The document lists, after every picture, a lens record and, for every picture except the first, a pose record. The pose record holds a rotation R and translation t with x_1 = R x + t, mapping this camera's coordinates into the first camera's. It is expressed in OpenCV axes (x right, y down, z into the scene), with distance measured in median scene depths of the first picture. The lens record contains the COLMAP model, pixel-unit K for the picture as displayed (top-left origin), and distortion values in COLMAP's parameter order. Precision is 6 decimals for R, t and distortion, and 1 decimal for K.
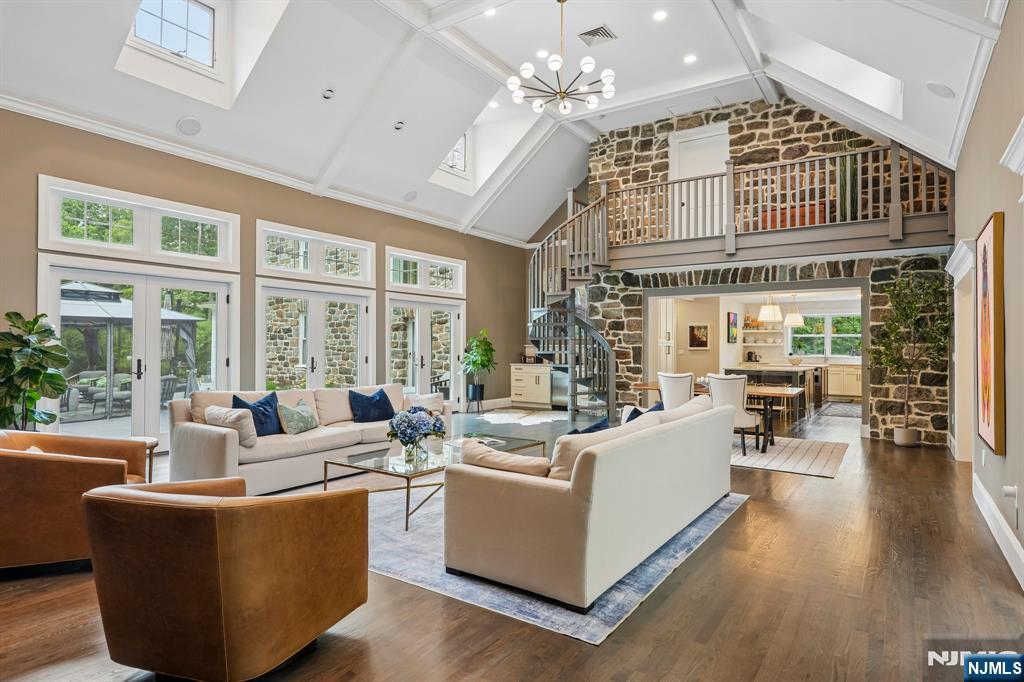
lens RADIAL K [[564.5, 0, 512.0], [0, 564.5, 341.0], [0, 0, 1]] dist [0.001069, 0.000242]
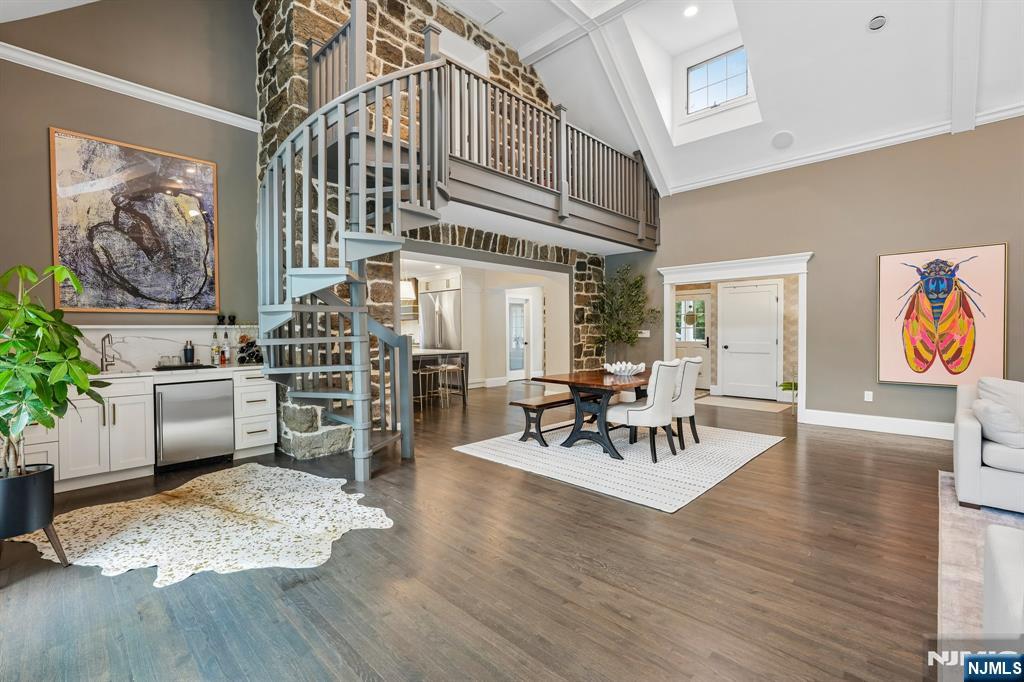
lens RADIAL K [[450.6, 0, 508.9], [0, 450.6, 336.3], [0, 0, 1]] dist [-0.003515, 0.000794]
pose [[0.175133, -0.021508, 0.984310, -0.307114], [-0.004712, 0.999732, 0.022683, 0.010058], [-0.984533, -0.008611, 0.174985, 0.985499]]
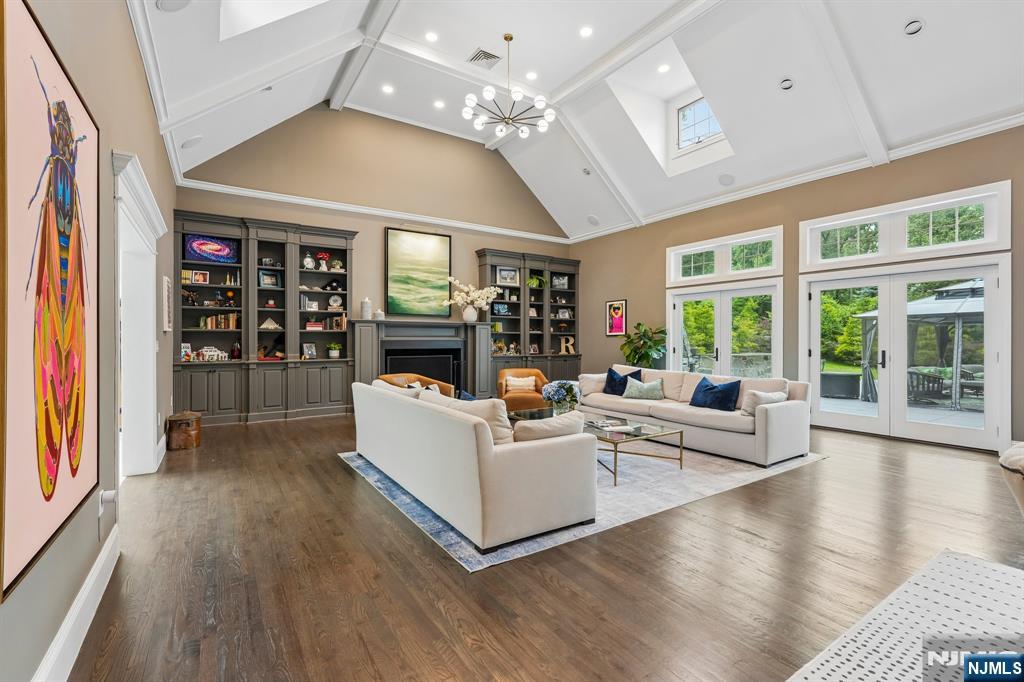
lens RADIAL K [[457.1, 0, 507.0], [0, 457.1, 337.6], [0, 0, 1]] dist [-0.012934, 0.007923]
pose [[-0.385149, -0.011959, -0.922777, 0.526238], [0.007418, 0.999844, -0.016054, 0.015600], [0.922825, -0.013029, -0.385000, 0.746835]]
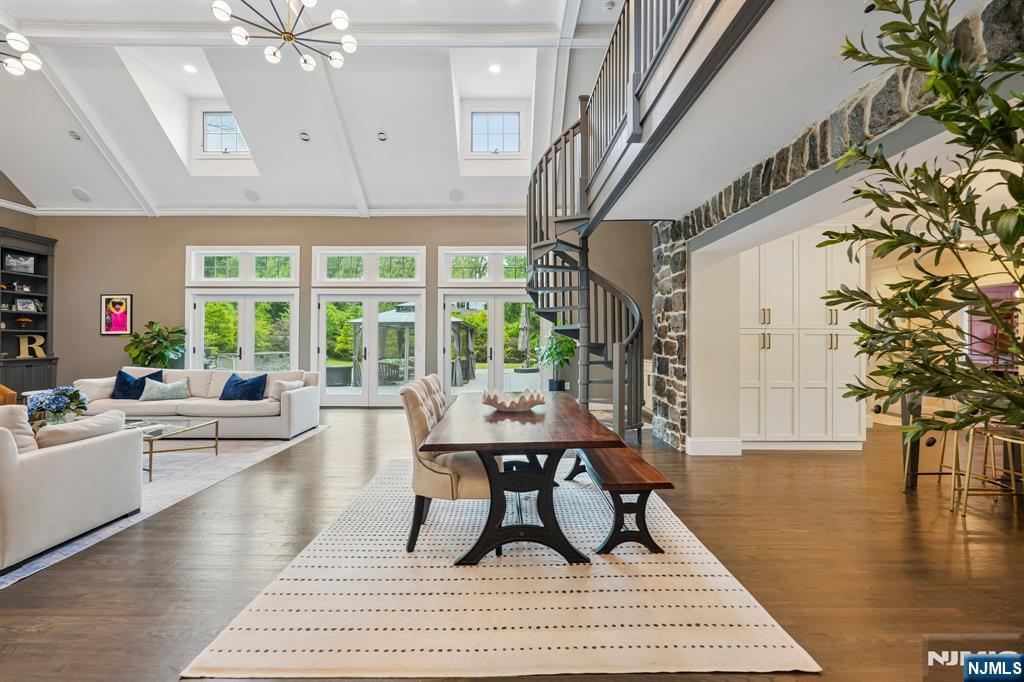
lens RADIAL K [[450.6, 0, 508.9], [0, 450.6, 336.3], [0, 0, 1]] dist [-0.003515, 0.000794]
pose [[0.563777, -0.013371, -0.825819, 0.659234], [0.011908, 0.999897, -0.008060, 0.016001], [0.825841, -0.005290, 0.563878, 0.712121]]
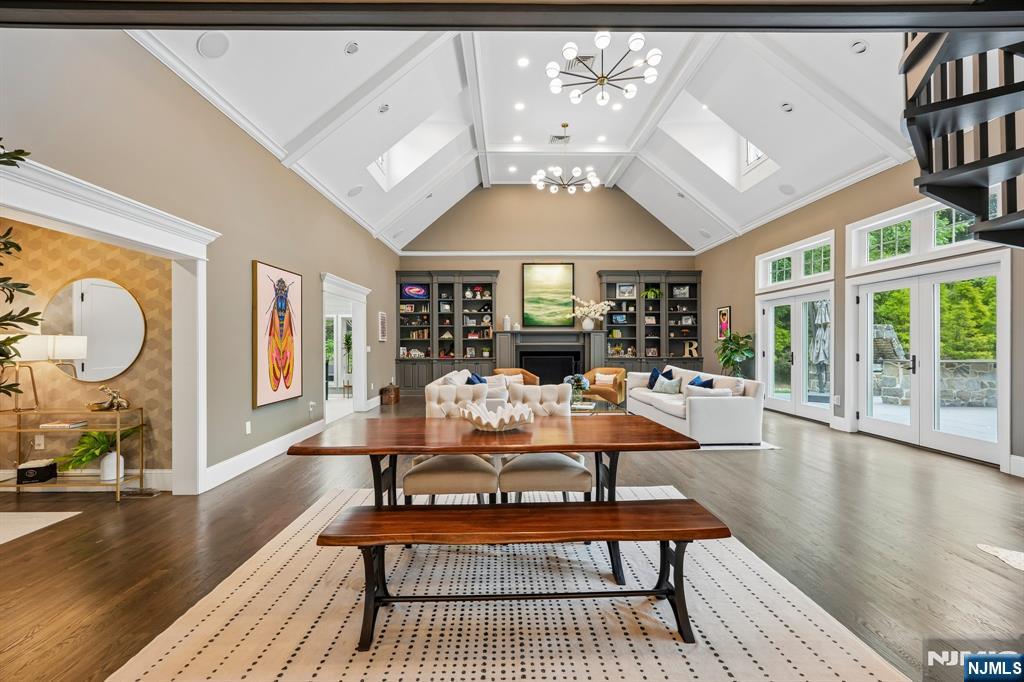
lens RADIAL K [[448.8, 0, 507.3], [0, 448.8, 338.4], [0, 0, 1]] dist [-0.001470, -0.000261]
pose [[-0.820268, -0.010759, -0.571879, 0.523704], [0.004559, 0.999668, -0.025346, 0.017727], [0.571962, -0.023398, -0.819947, 1.218334]]
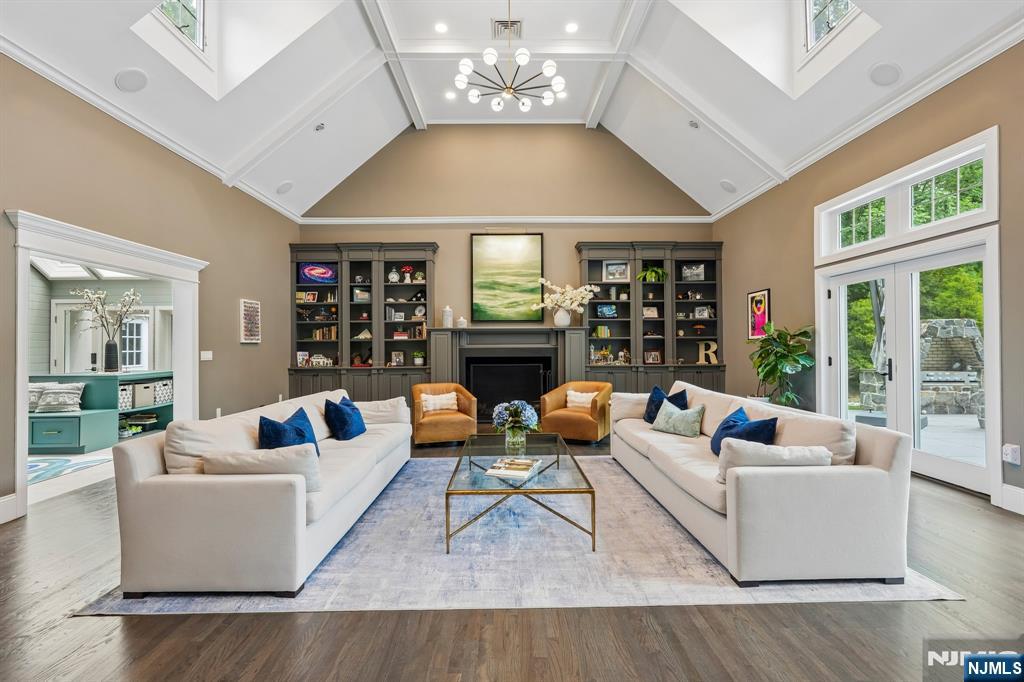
lens RADIAL K [[457.1, 0, 507.0], [0, 457.1, 337.6], [0, 0, 1]] dist [-0.012934, 0.007923]
pose [[-0.821476, -0.012167, -0.570114, 0.198698], [0.007914, 0.999433, -0.032732, 0.013764], [0.570188, -0.031401, -0.820914, 0.977649]]
